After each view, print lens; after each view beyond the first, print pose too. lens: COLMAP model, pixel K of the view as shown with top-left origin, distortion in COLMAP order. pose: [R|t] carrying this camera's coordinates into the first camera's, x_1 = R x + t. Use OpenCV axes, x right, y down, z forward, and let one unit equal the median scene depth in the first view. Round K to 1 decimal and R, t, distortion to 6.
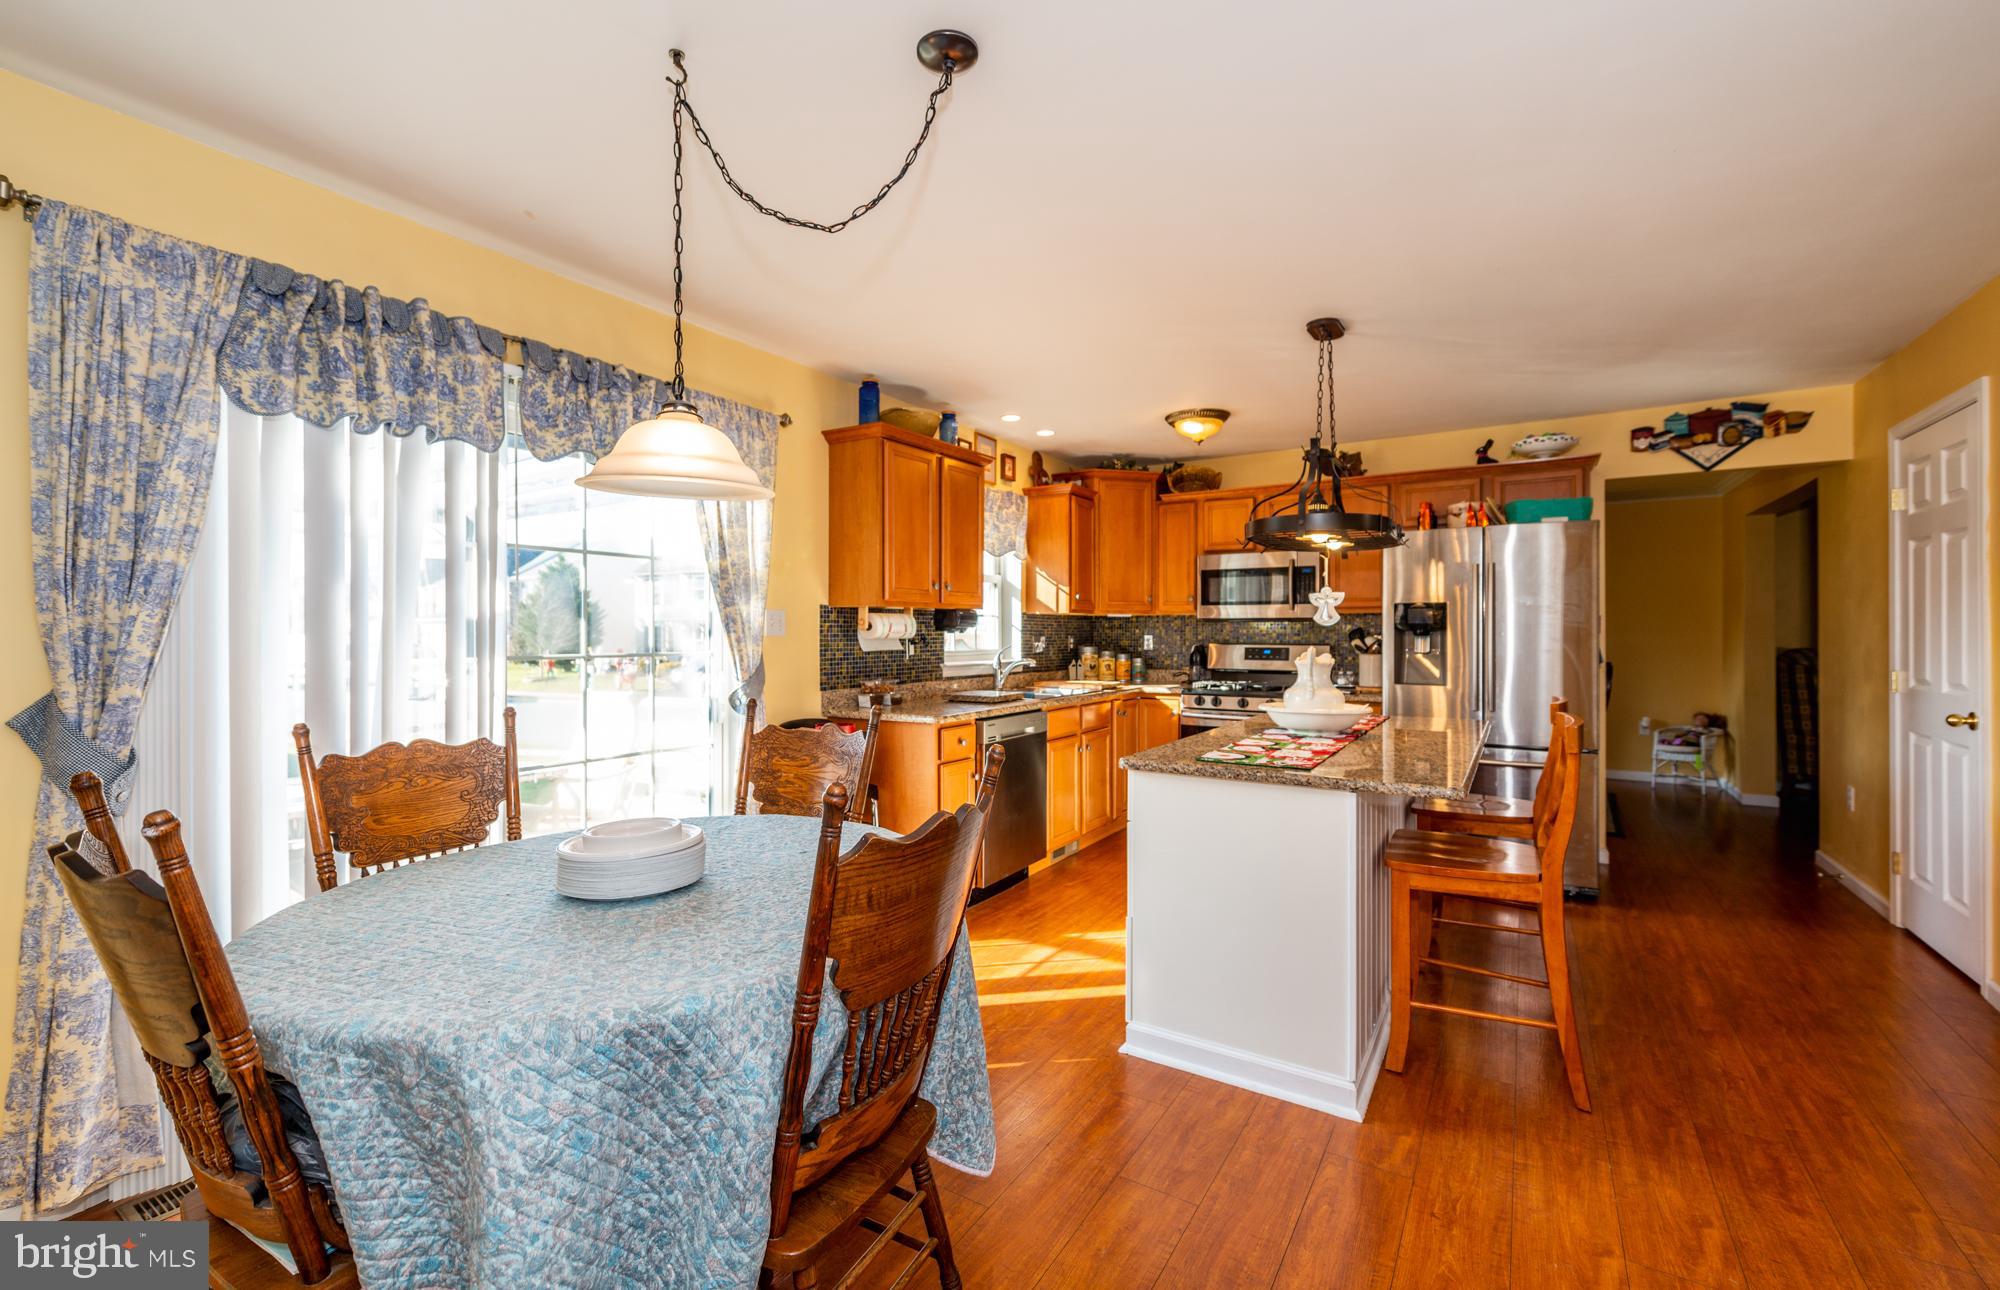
lens RADIAL K [[830.2, 0, 998.8], [0, 830.2, 626.7], [0, 0, 1]] dist [-0.003005, -0.000153]
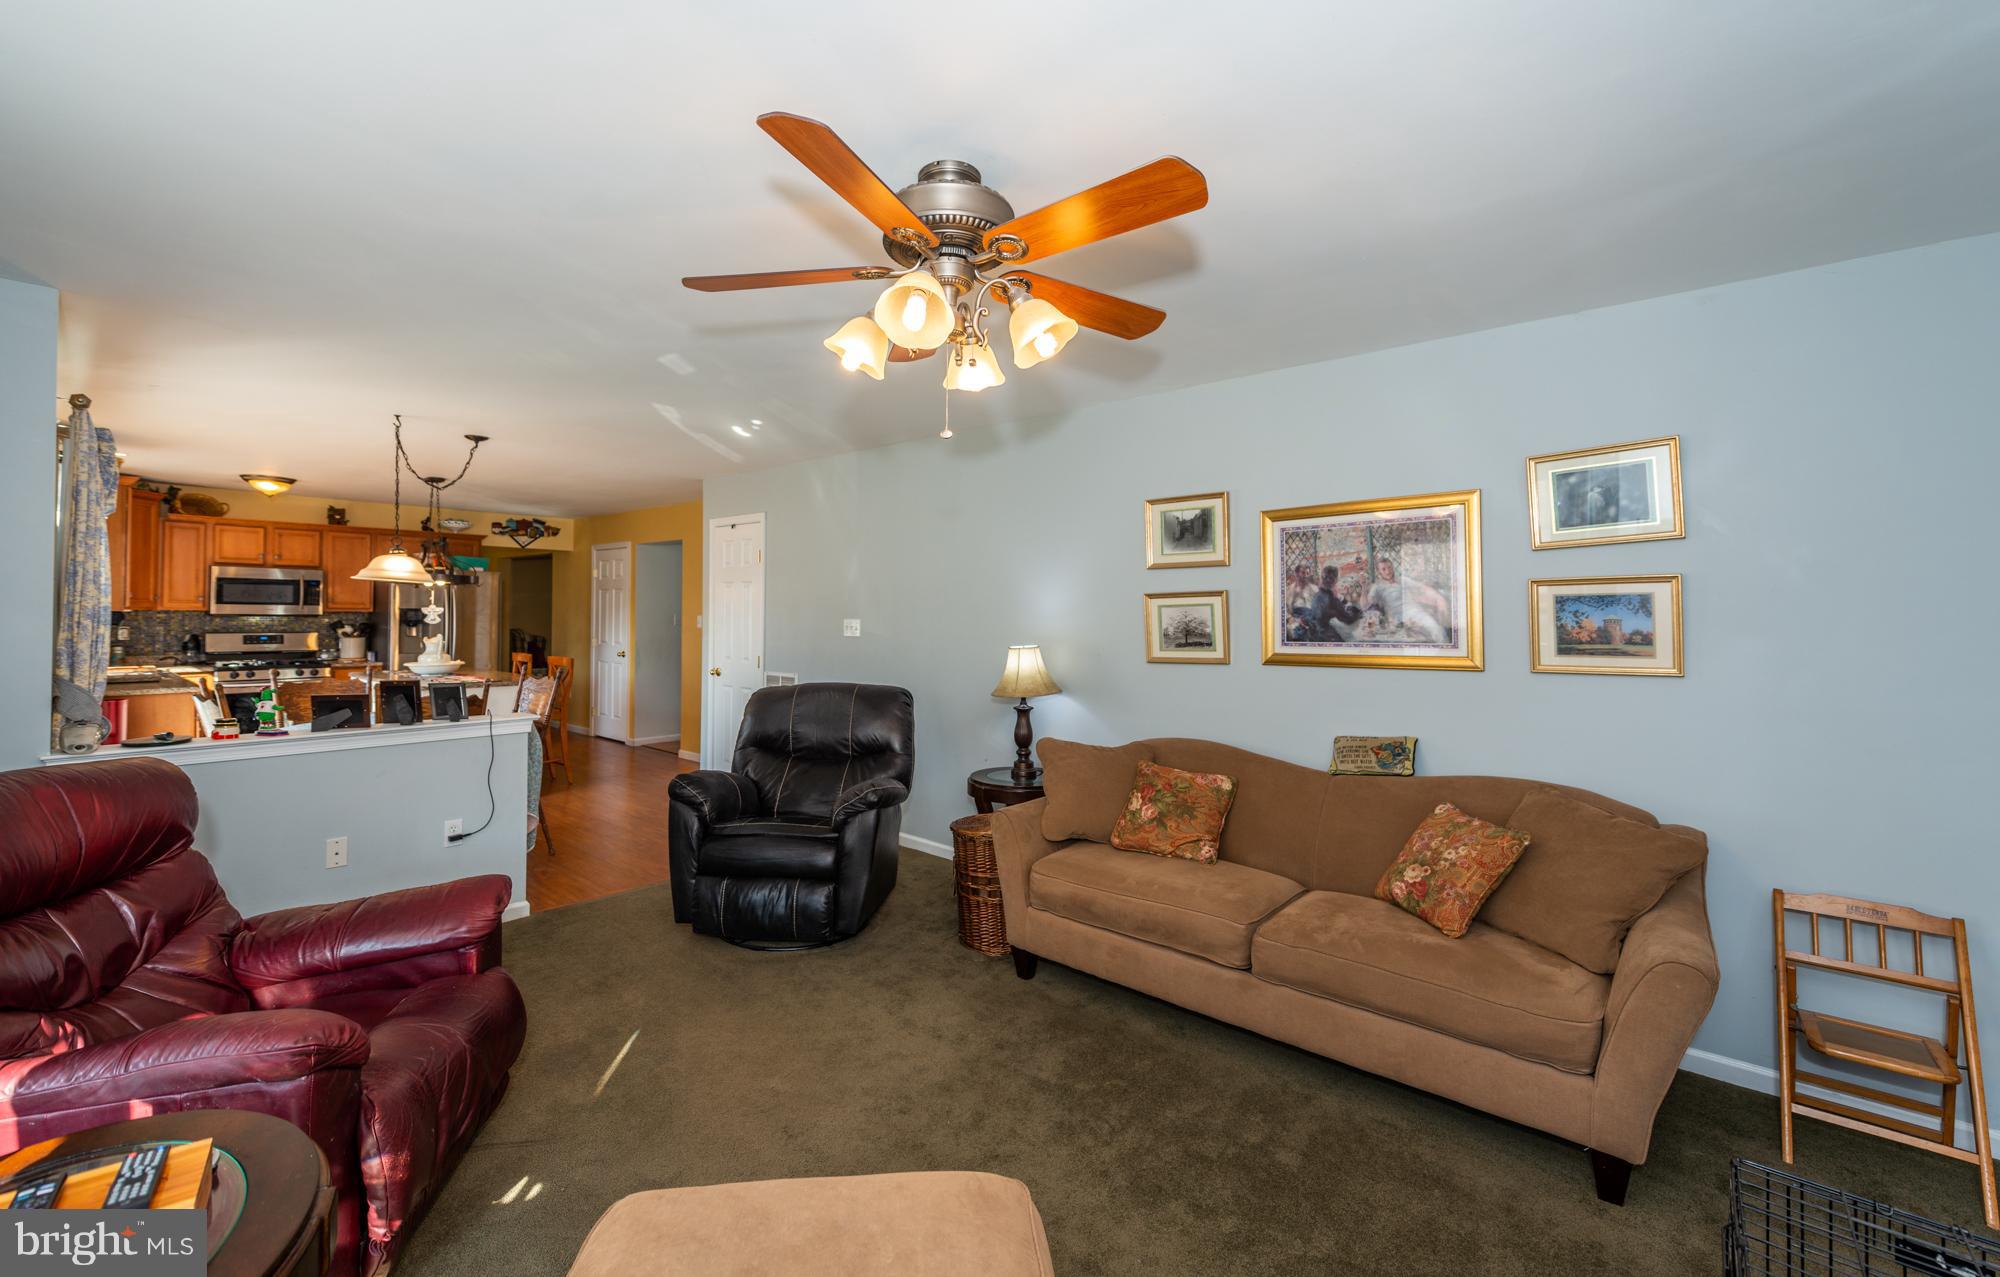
lens RADIAL K [[811.5, 0, 963.3], [0, 811.5, 603.1], [0, 0, 1]] dist [0.002916, 0.000075]
pose [[0.155790, 0.014092, 0.987690, -0.857698], [-0.014720, 0.999820, -0.011943, -0.029818], [-0.987680, -0.012678, 0.155970, -0.378174]]
